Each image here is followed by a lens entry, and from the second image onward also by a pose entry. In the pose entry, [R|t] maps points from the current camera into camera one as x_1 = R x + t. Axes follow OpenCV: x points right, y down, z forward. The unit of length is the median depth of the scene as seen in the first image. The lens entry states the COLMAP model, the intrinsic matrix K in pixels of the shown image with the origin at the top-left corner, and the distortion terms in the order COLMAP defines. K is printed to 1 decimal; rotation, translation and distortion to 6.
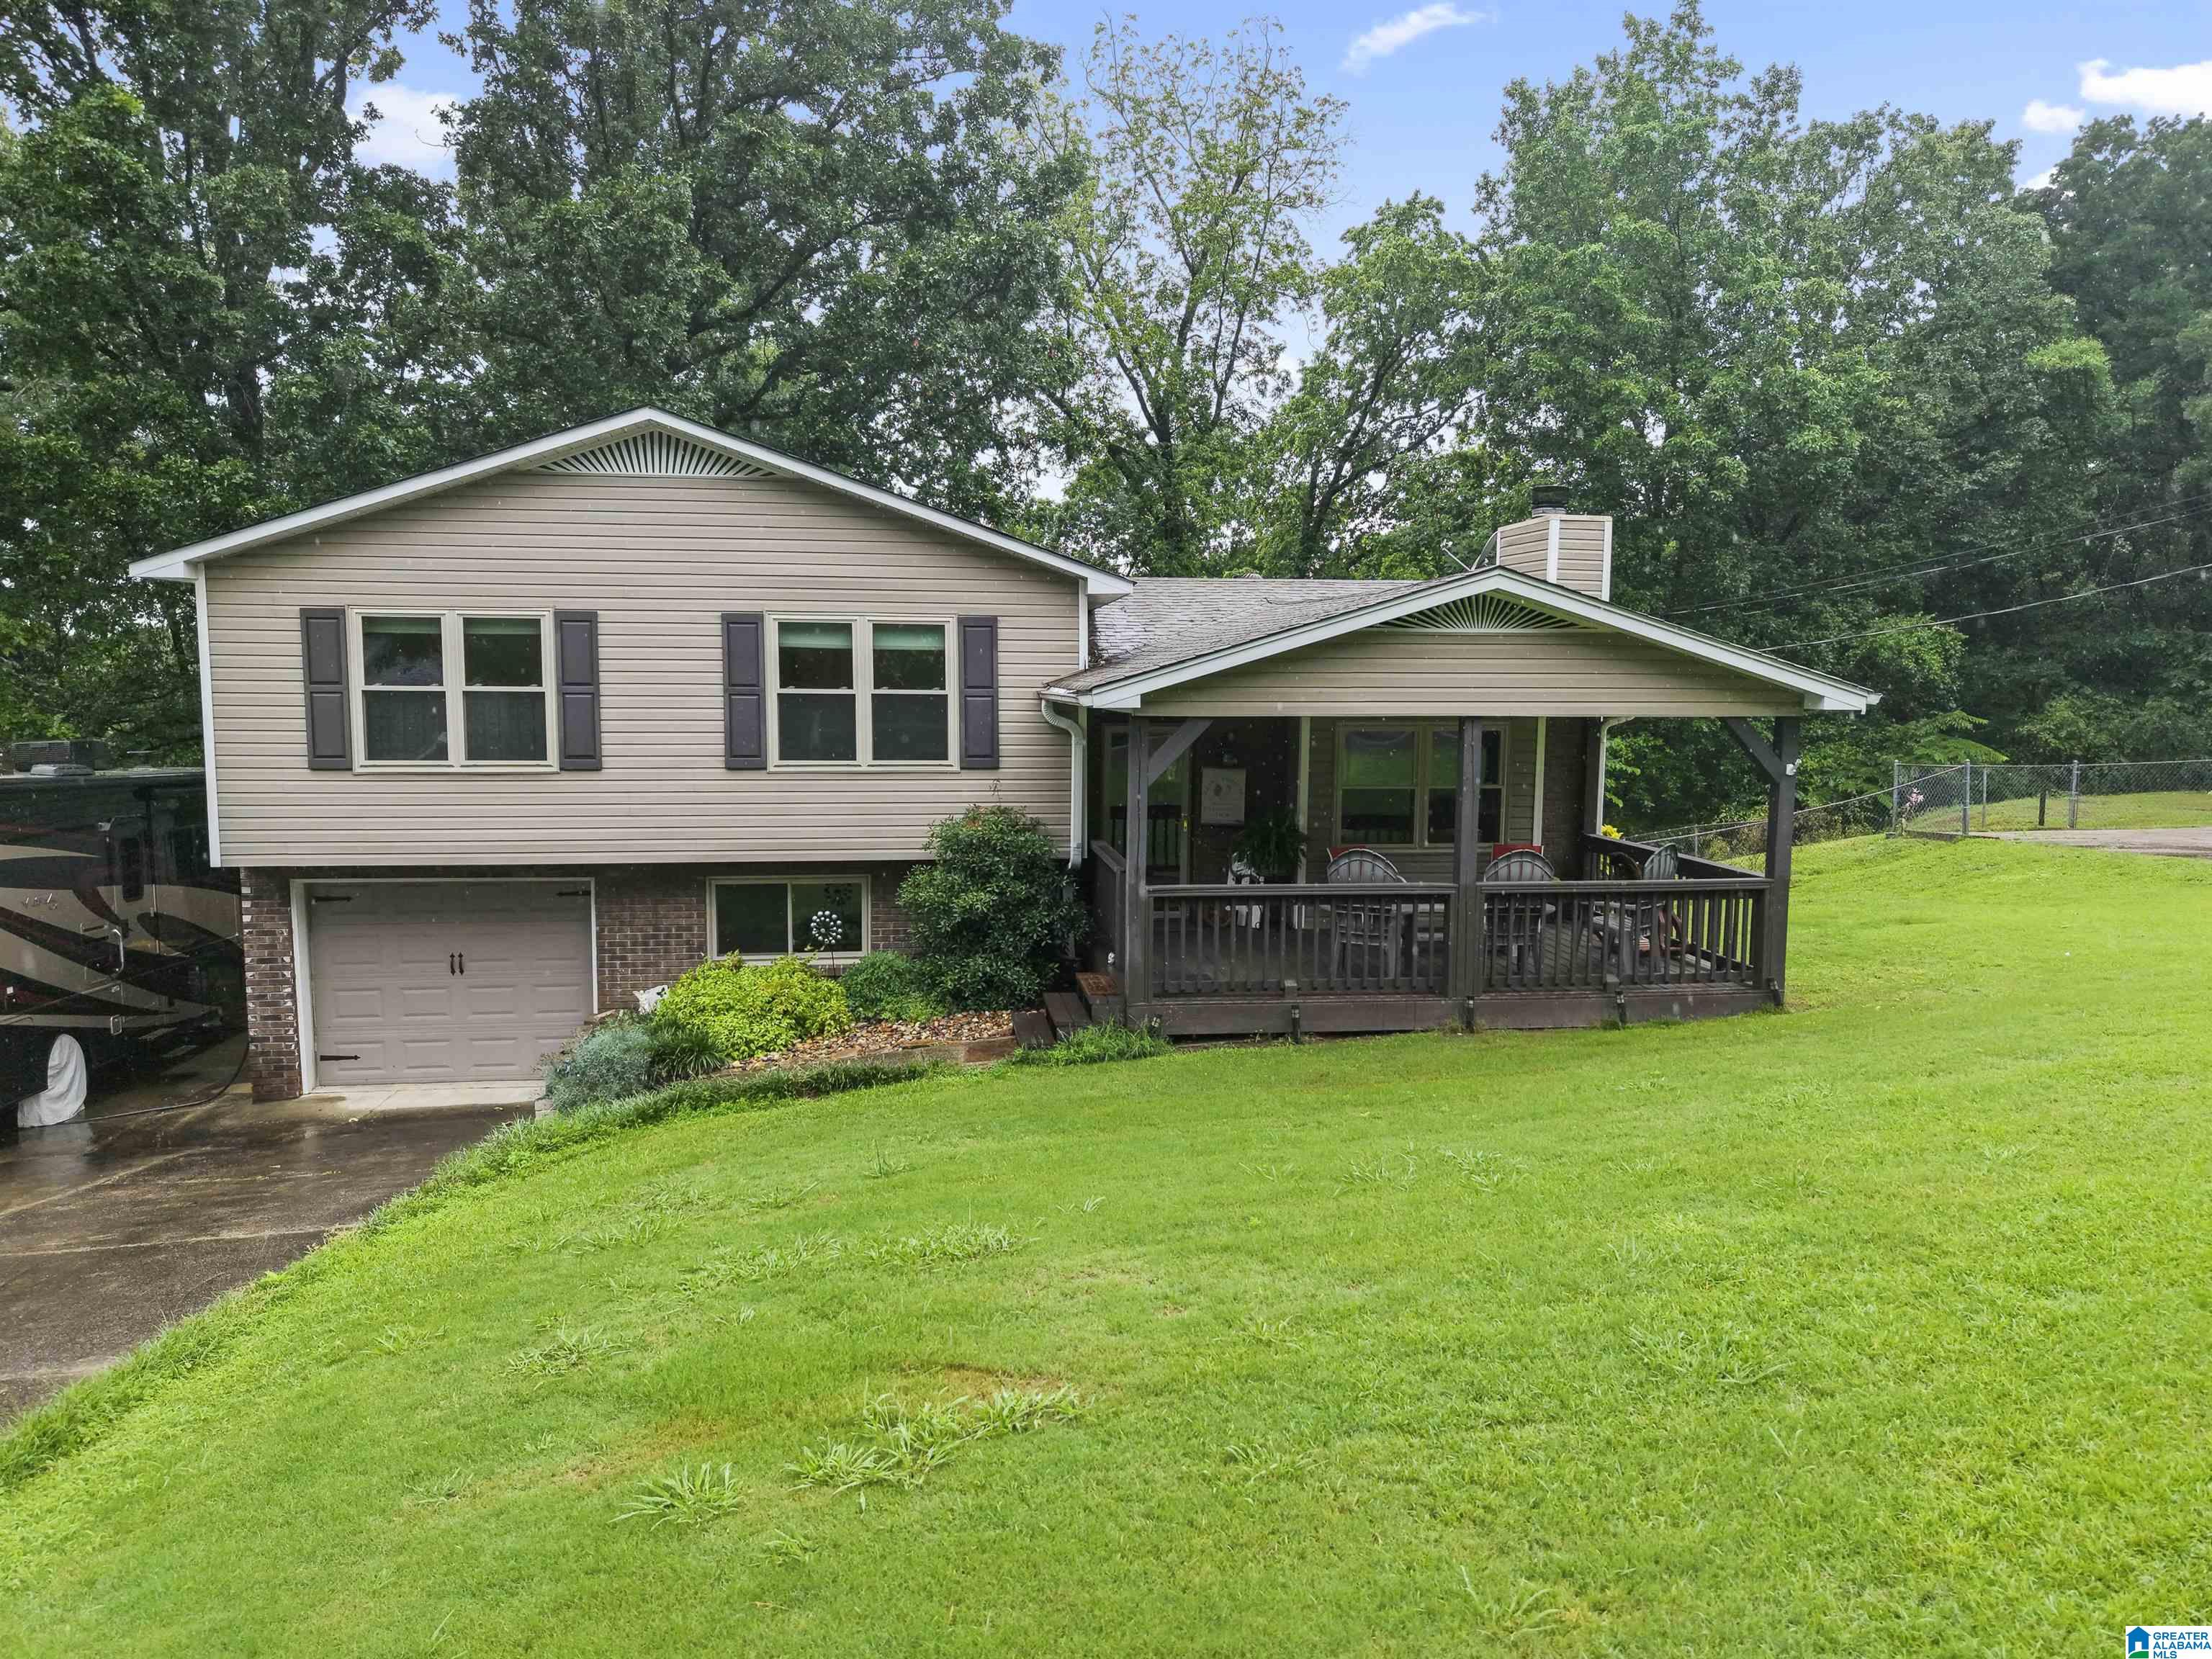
lens RADIAL K [[1493.8, 0, 1106.0], [0, 1493.8, 829.5], [0, 0, 1]] dist [0.008542, 0.001915]
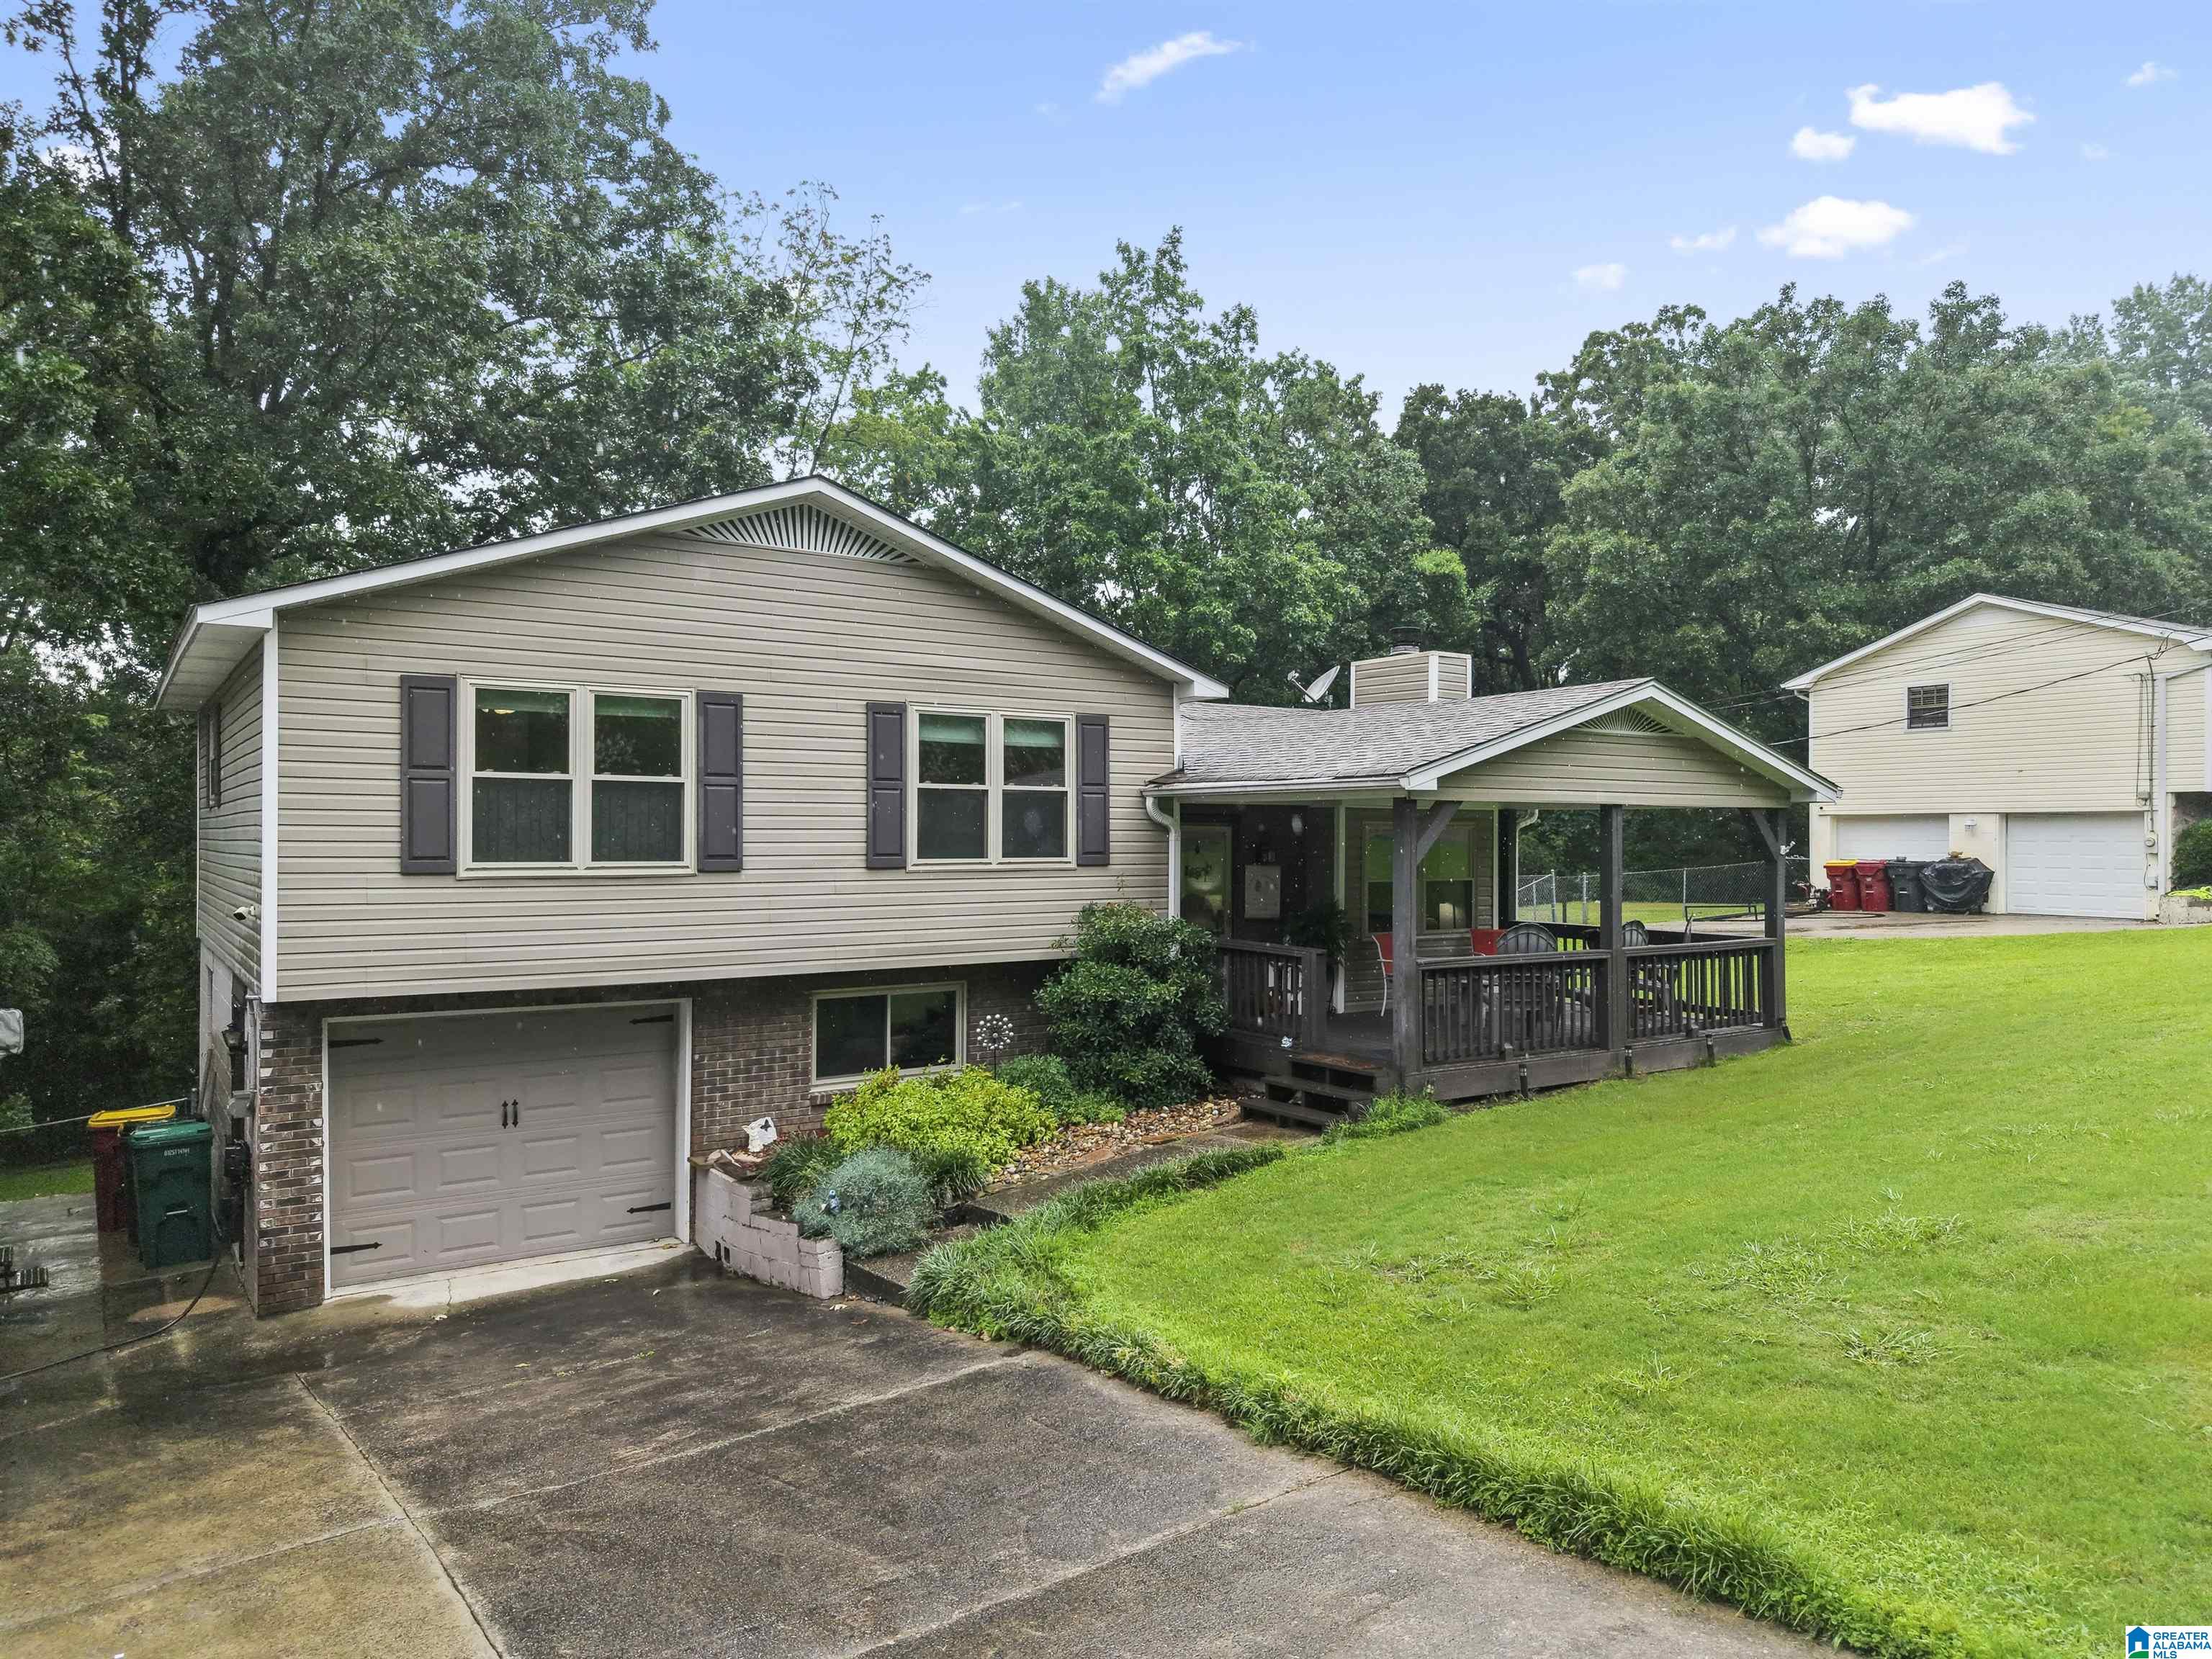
lens RADIAL K [[1476.9, 0, 1106.0], [0, 1476.9, 829.5], [0, 0, 1]] dist [0.041931, -0.064766]
pose [[0.895910, -0.002660, 0.444227, -0.526270], [0.048240, 0.994651, -0.091333, 0.025895], [-0.441608, 0.103256, 0.891247, 0.117585]]
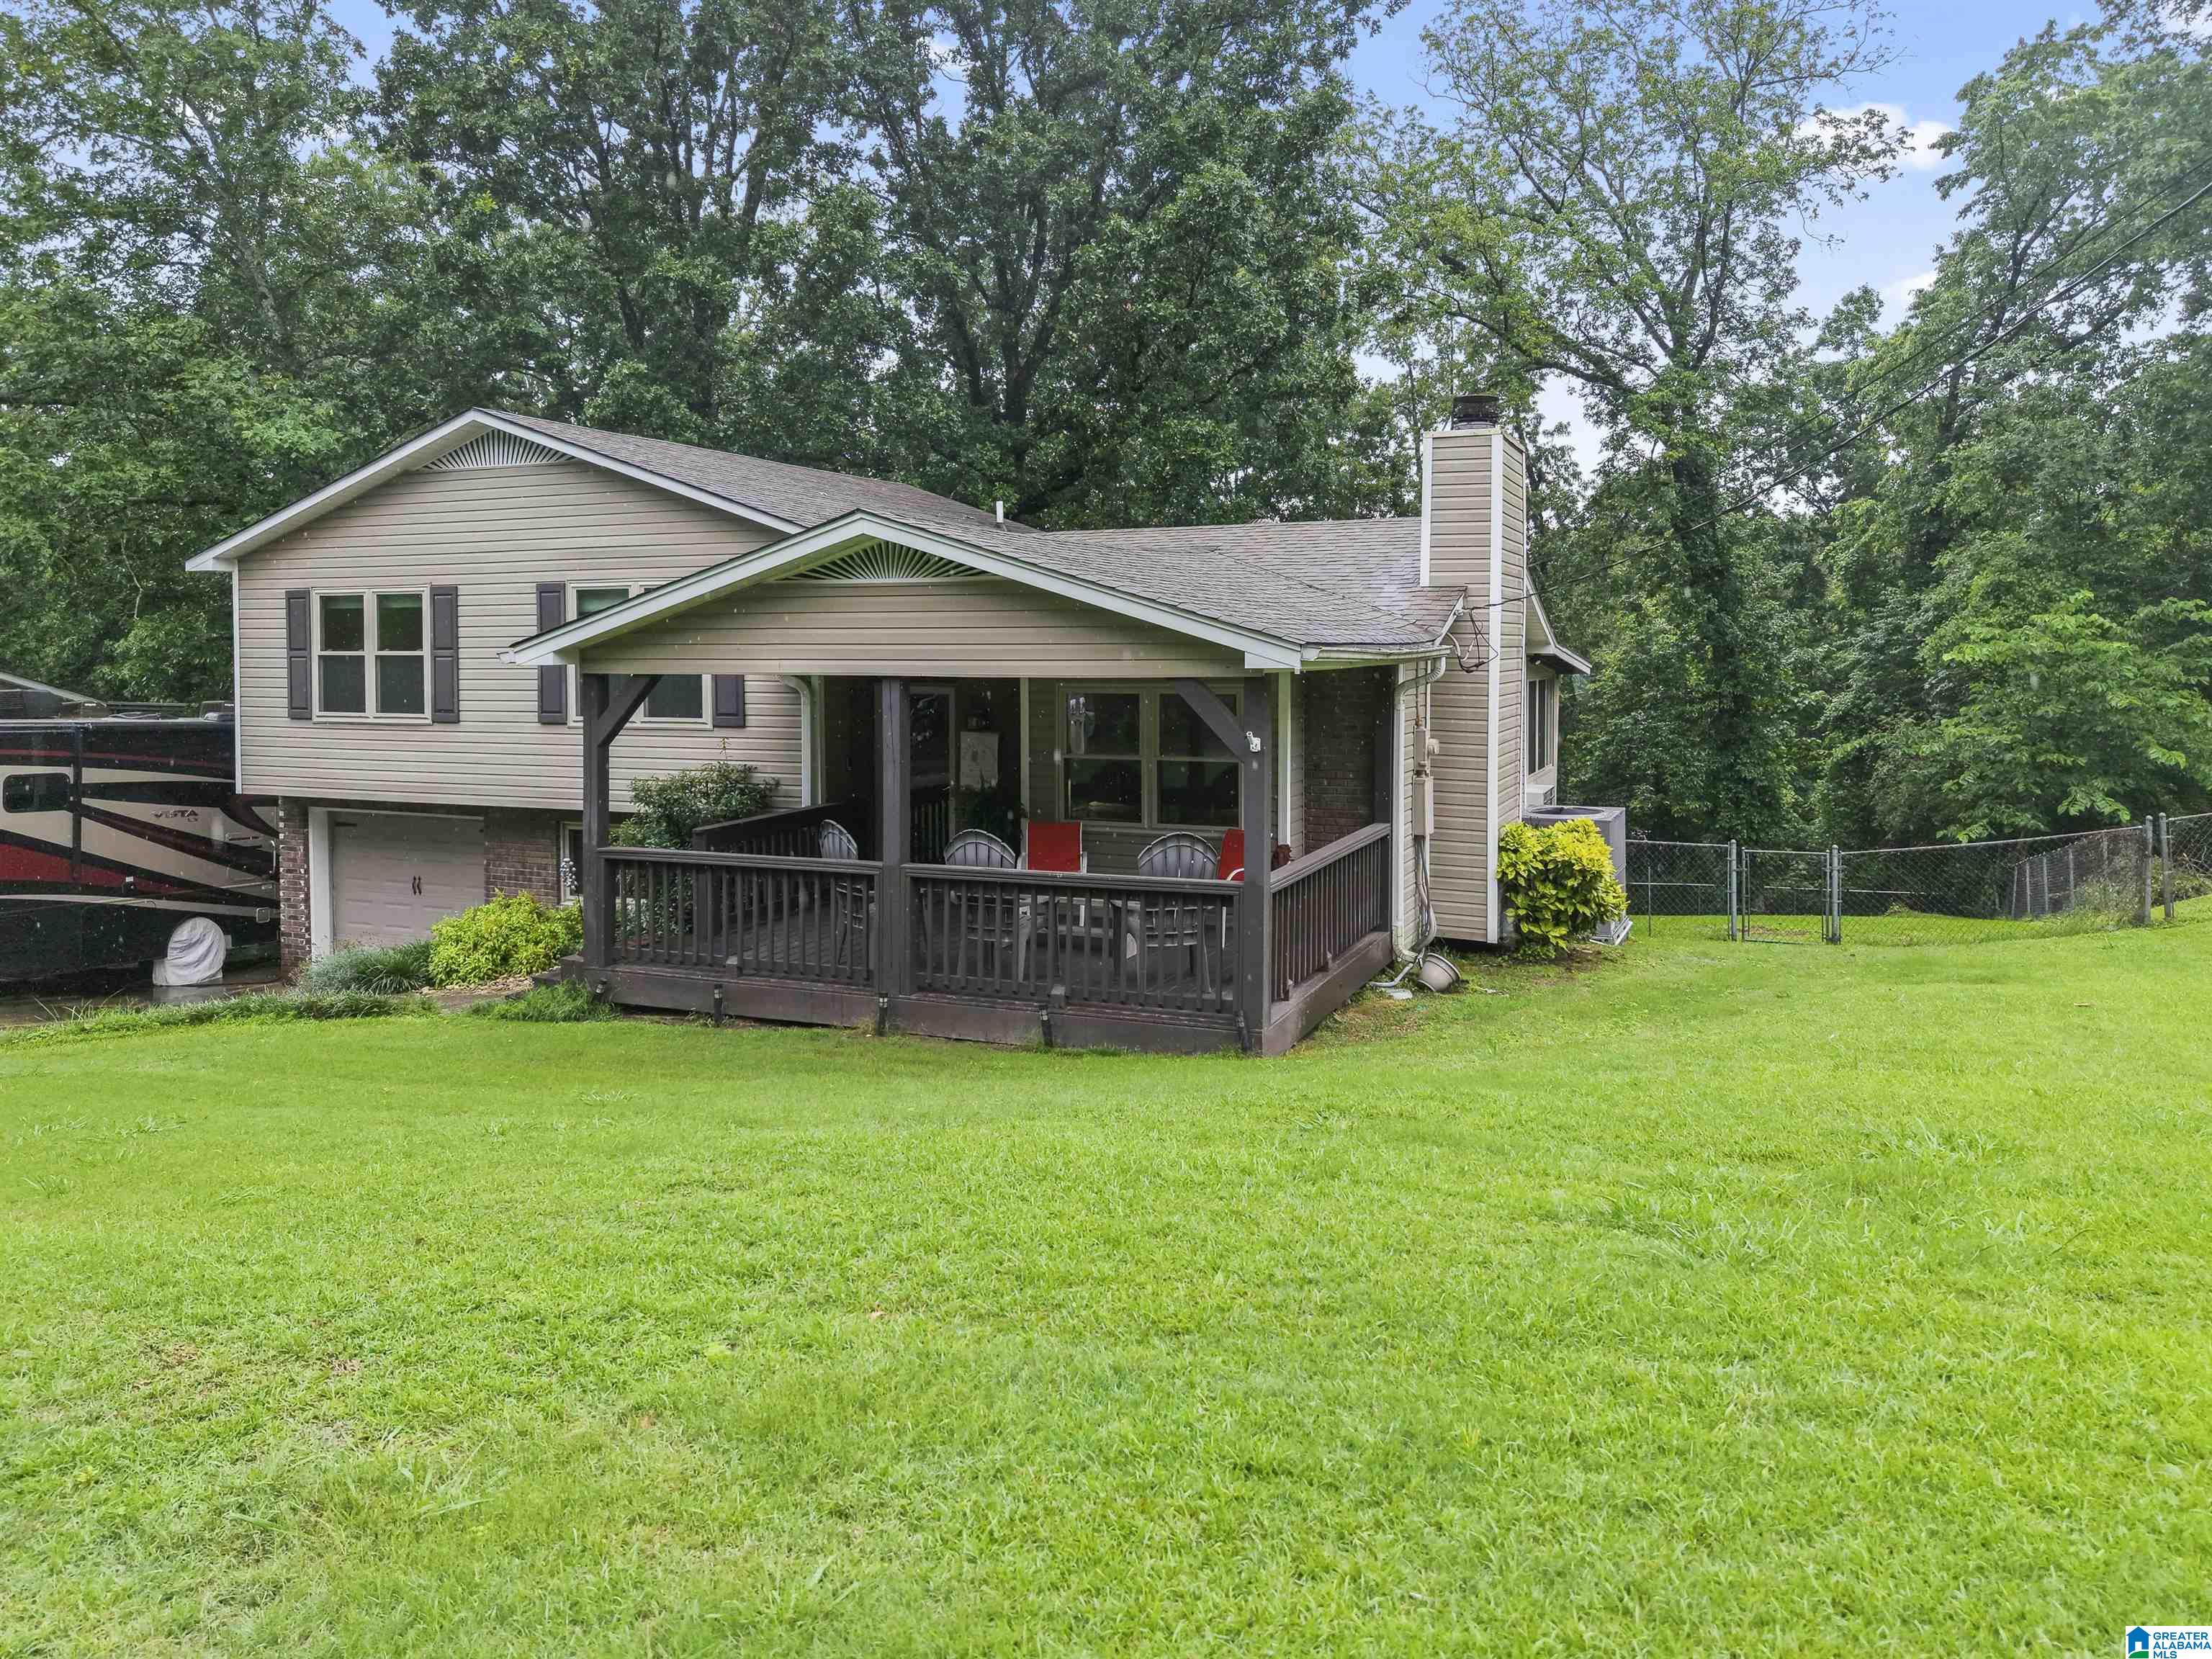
lens RADIAL K [[1529.0, 0, 1116.0], [0, 1529.0, 670.0], [0, 0, 1]] dist [0.006796, 0.001429]
pose [[0.860511, -0.002149, -0.509428, 0.686862], [-0.038212, 0.996902, -0.068752, -0.018263], [0.507997, 0.078628, 0.857762, 0.241006]]
